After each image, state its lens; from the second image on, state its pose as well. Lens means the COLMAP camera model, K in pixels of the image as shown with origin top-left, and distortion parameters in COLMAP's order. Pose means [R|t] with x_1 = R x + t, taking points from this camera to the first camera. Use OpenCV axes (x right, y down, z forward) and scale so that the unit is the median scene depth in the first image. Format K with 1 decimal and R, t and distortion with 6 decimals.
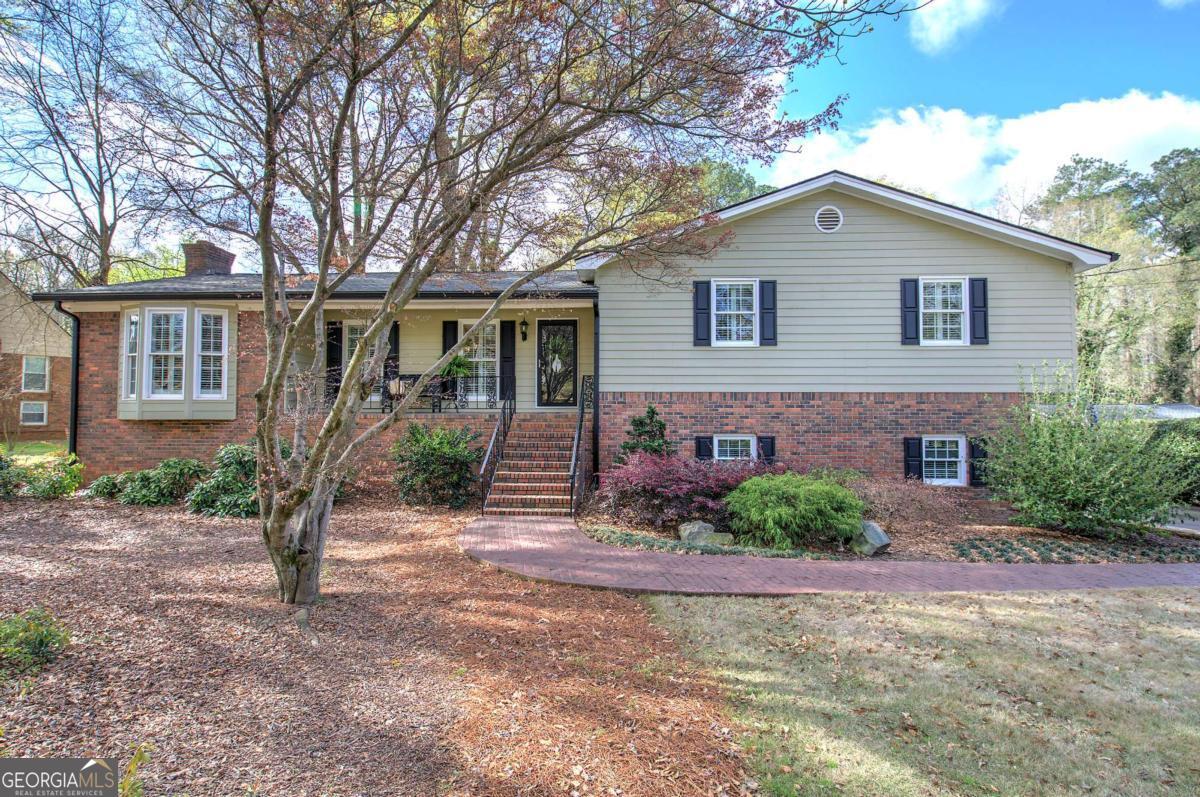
lens RADIAL K [[576.2, 0, 603.9], [0, 576.2, 394.6], [0, 0, 1]] dist [0.001417, 0.001207]
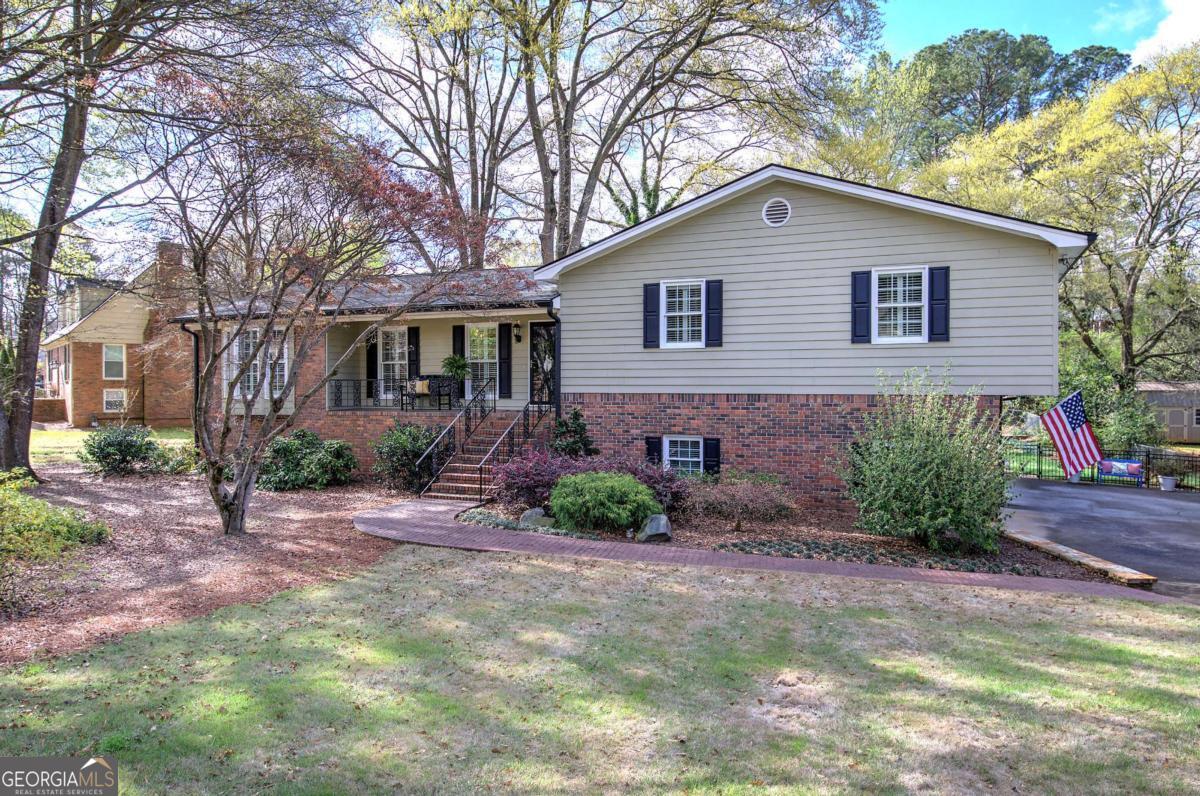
lens RADIAL K [[808.9, 0, 600.0], [0, 808.9, 398.0], [0, 0, 1]] dist [0.001782, -0.003523]
pose [[0.929507, 0.002523, -0.368797, 0.611163], [0.012696, 0.999165, 0.038835, -0.052895], [0.368587, -0.040780, 0.928698, -0.361467]]
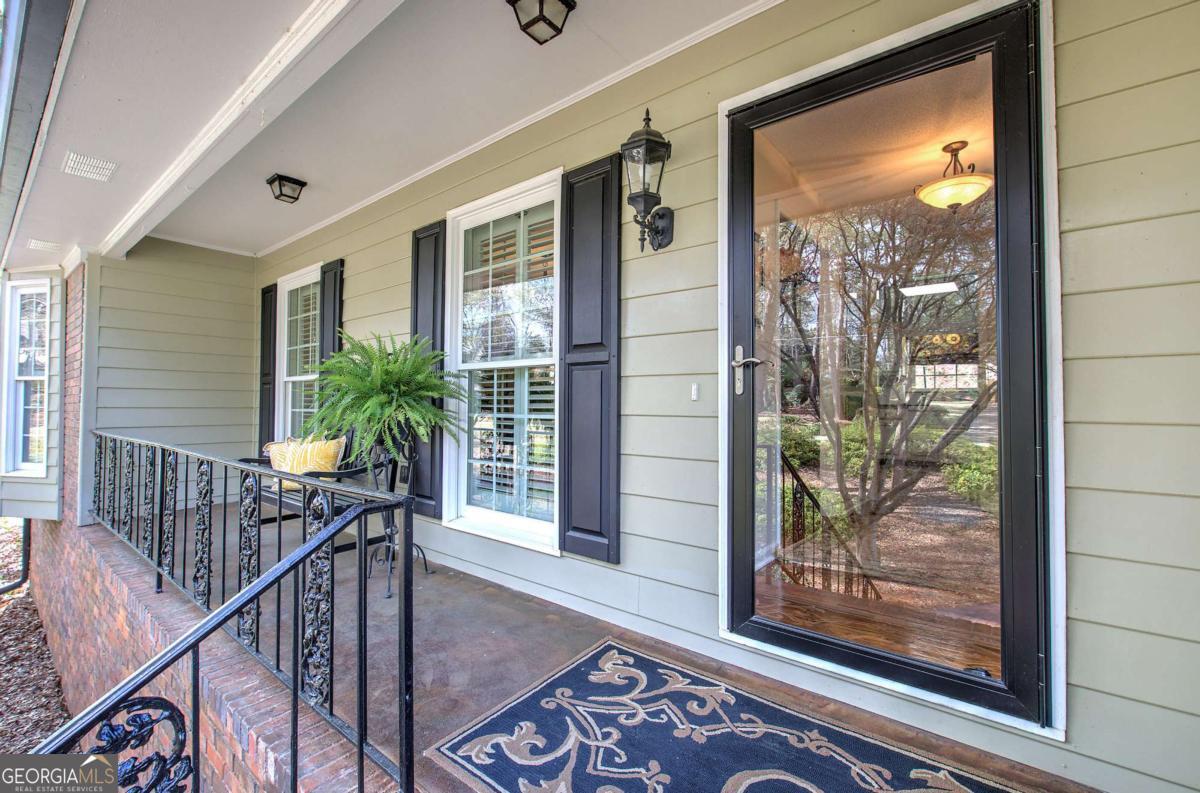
lens RADIAL K [[518.9, 0, 600.0], [0, 518.9, 396.5], [0, 0, 1]] dist [0.001741, -0.000095]
pose [[0.809800, -0.008156, -0.586650, -0.063771], [0.014325, 0.999880, 0.005873, -0.052697], [0.586532, -0.013160, 0.809819, 0.954480]]
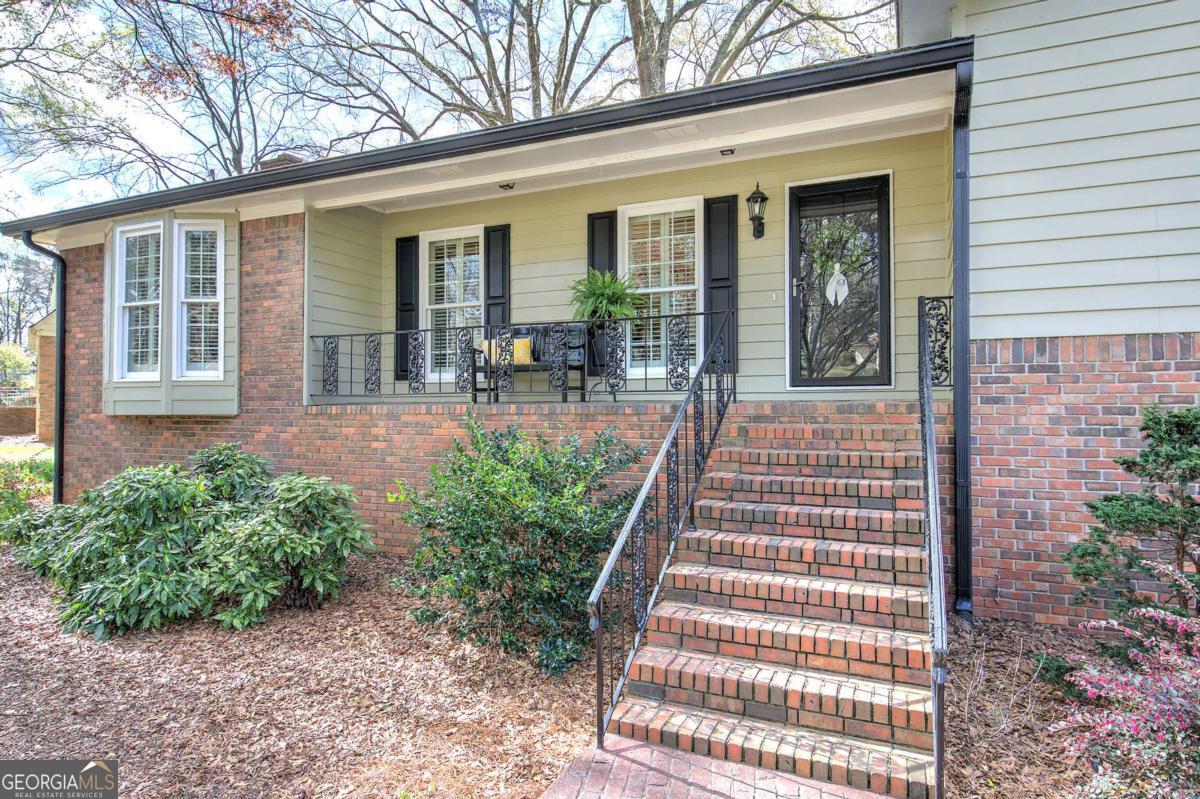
lens RADIAL K [[691.6, 0, 601.0], [0, 691.6, 394.8], [0, 0, 1]] dist [0.011021, -0.003329]
pose [[0.928143, -0.008339, -0.372130, -0.060368], [0.011917, 0.999902, 0.007316, 0.023408], [0.372033, -0.011225, 0.928152, 0.518986]]
